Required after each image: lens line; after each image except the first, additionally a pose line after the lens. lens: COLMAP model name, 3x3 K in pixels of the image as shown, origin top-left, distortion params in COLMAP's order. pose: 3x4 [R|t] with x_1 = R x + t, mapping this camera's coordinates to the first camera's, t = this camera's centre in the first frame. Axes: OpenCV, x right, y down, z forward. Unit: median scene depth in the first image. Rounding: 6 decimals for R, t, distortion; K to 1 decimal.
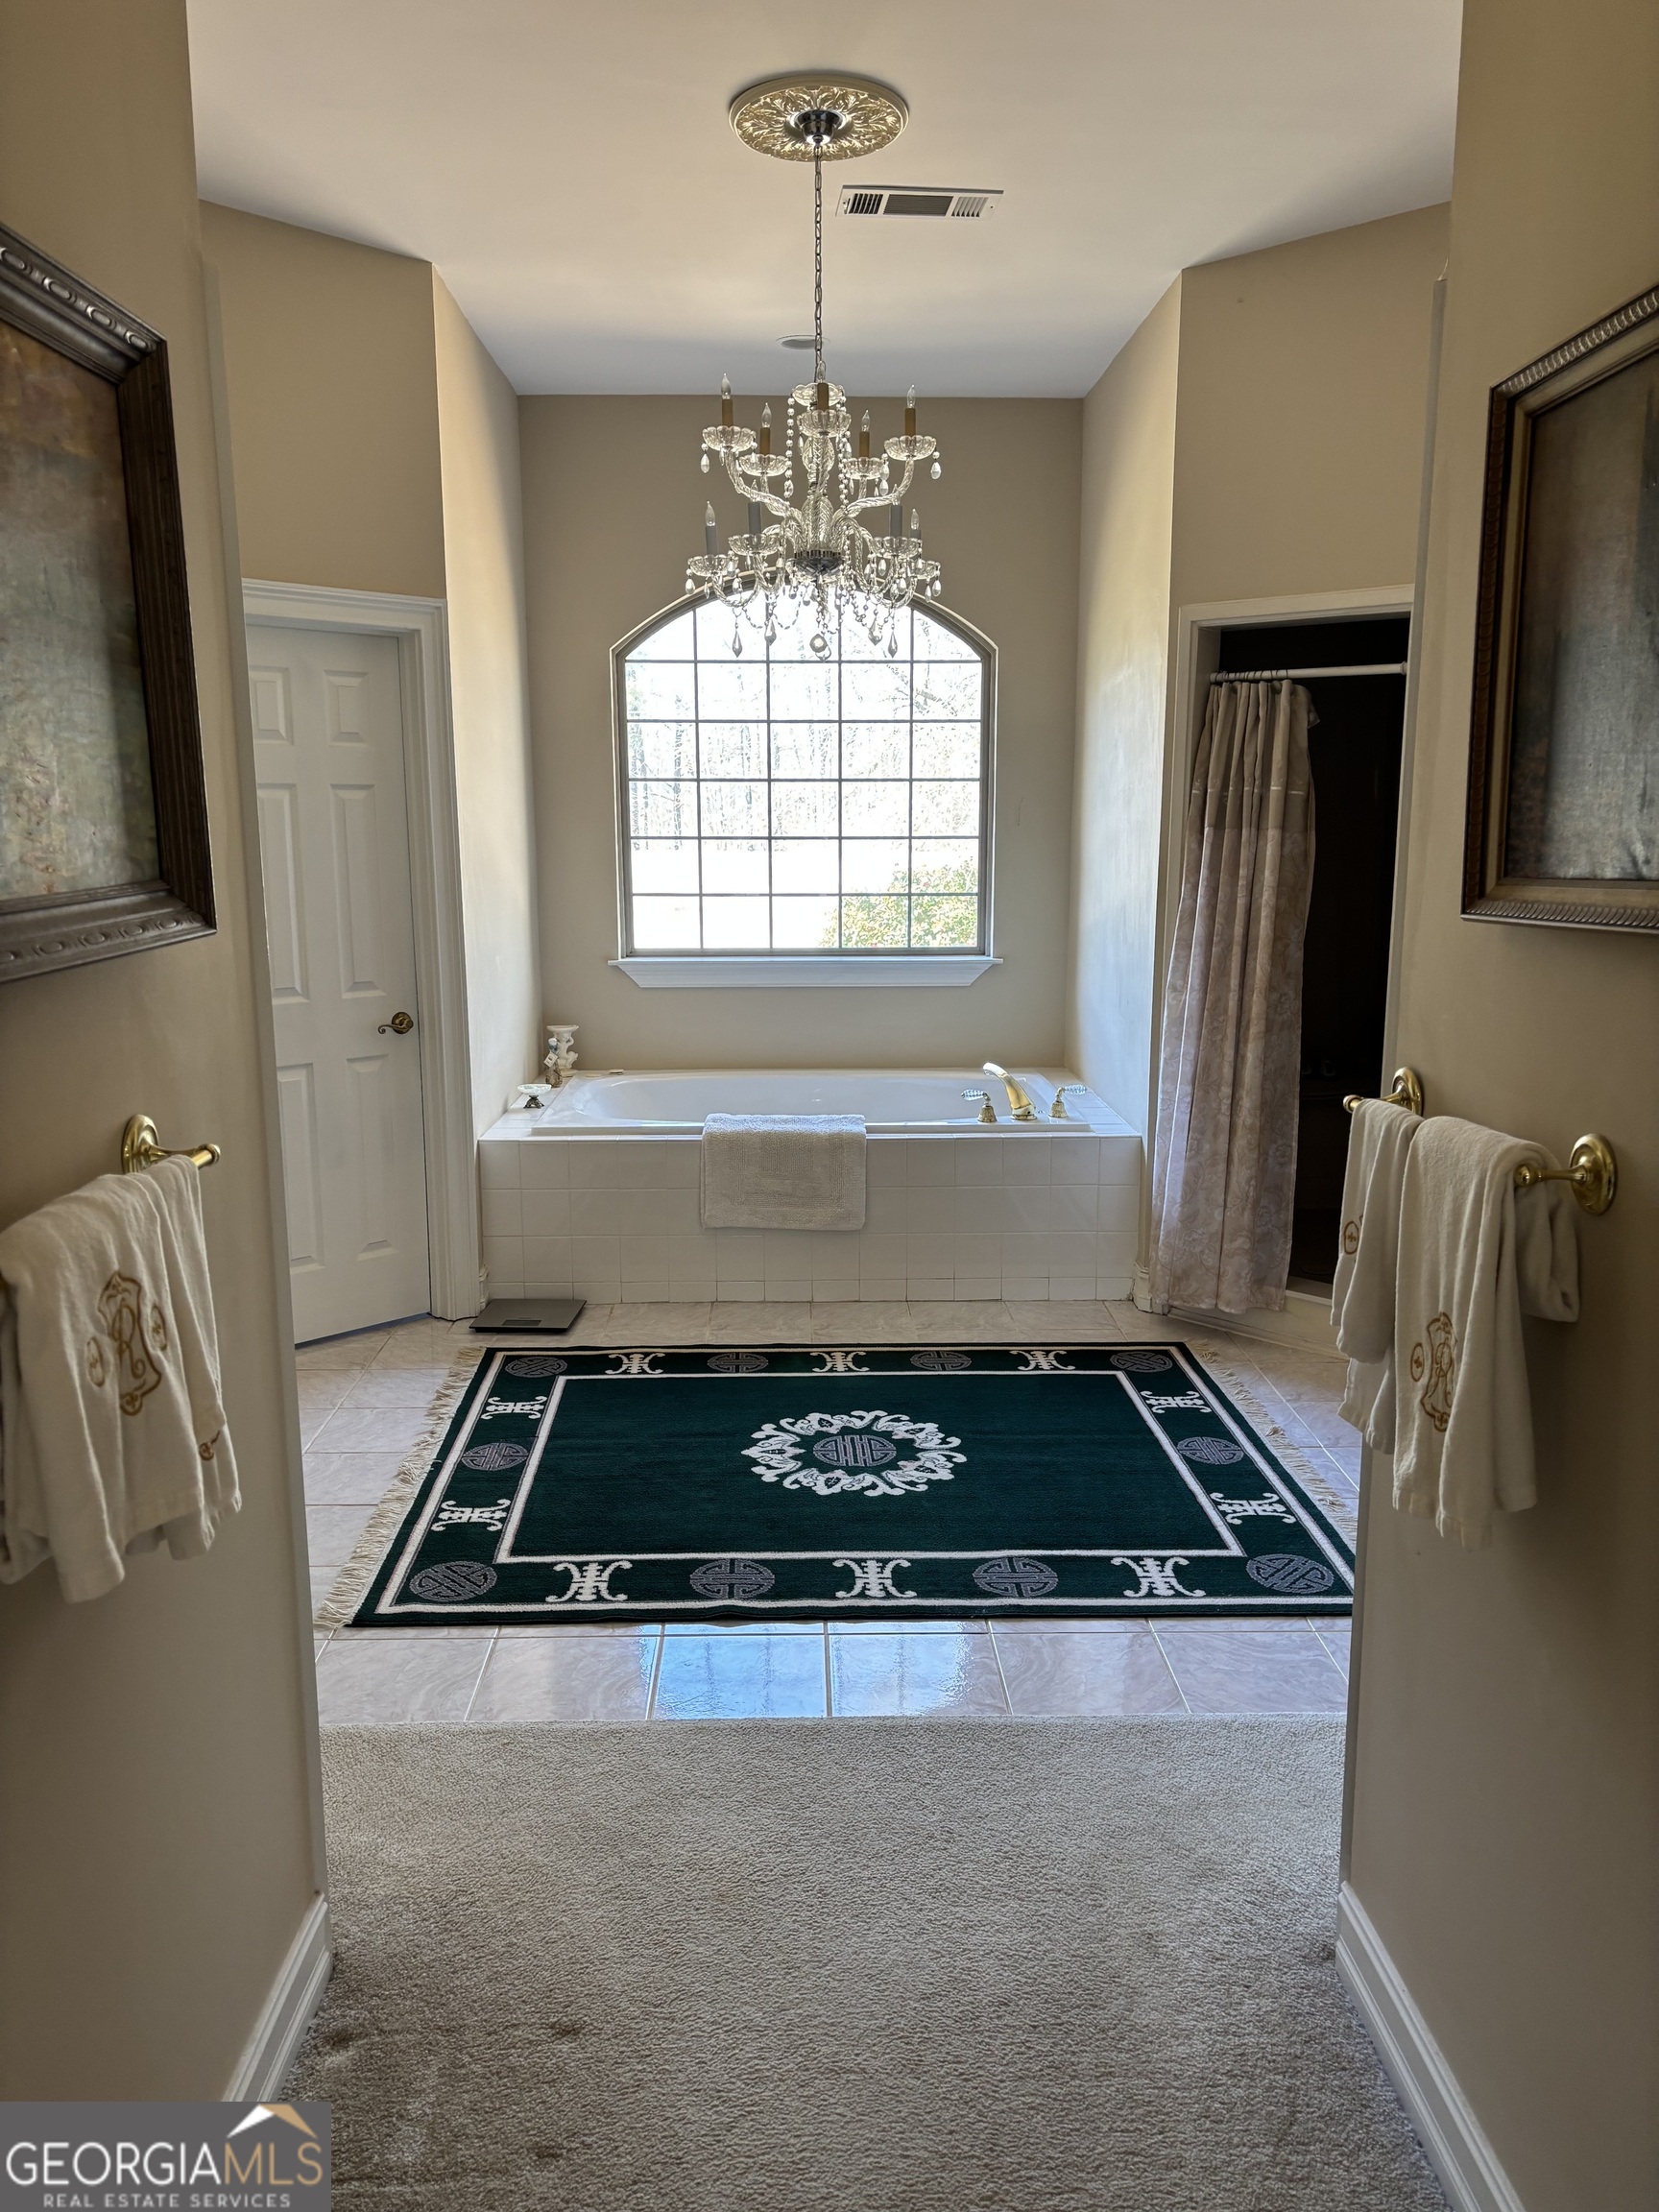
lens RADIAL K [[1602.0, 0, 829.5], [0, 1602.0, 1106.0], [0, 0, 1]] dist [0.007424, -0.000190]
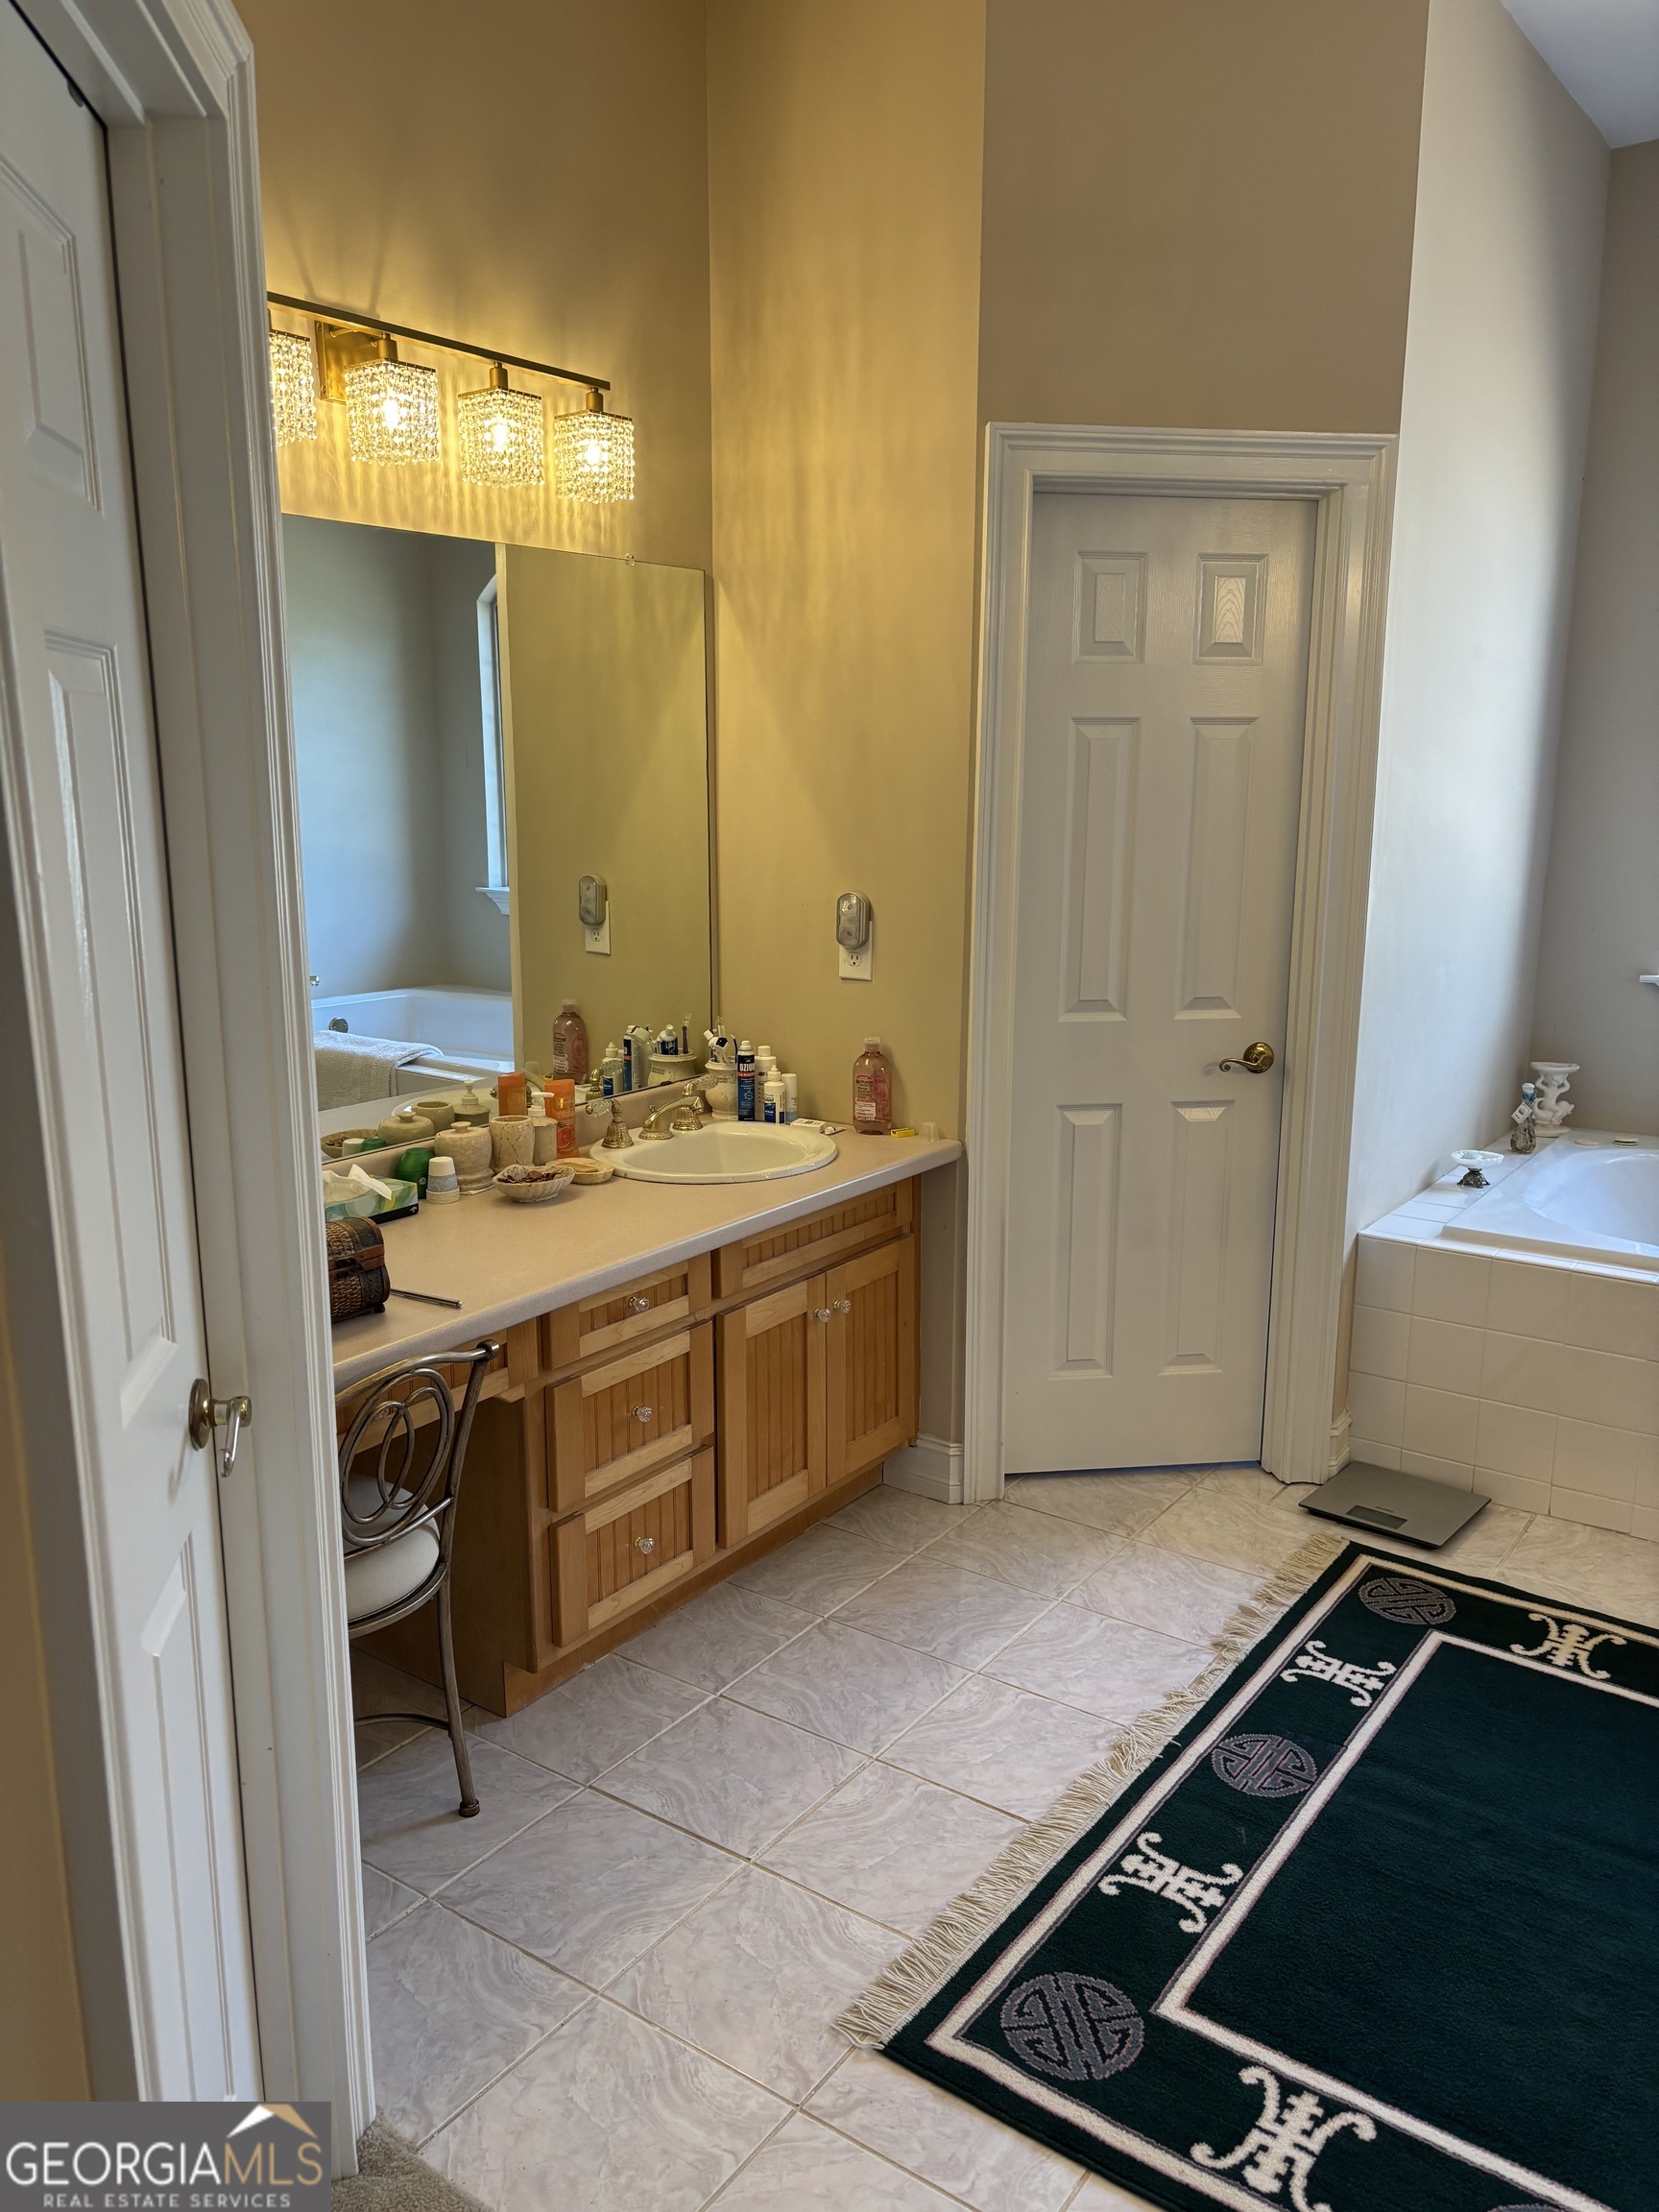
lens RADIAL K [[1602.0, 0, 829.5], [0, 1602.0, 1106.0], [0, 0, 1]] dist [0.007424, -0.000190]
pose [[0.787060, 0.127468, -0.603563, 0.011647], [-0.108594, 0.991768, 0.067846, -0.056850], [0.607243, 0.012144, 0.794423, 0.319867]]
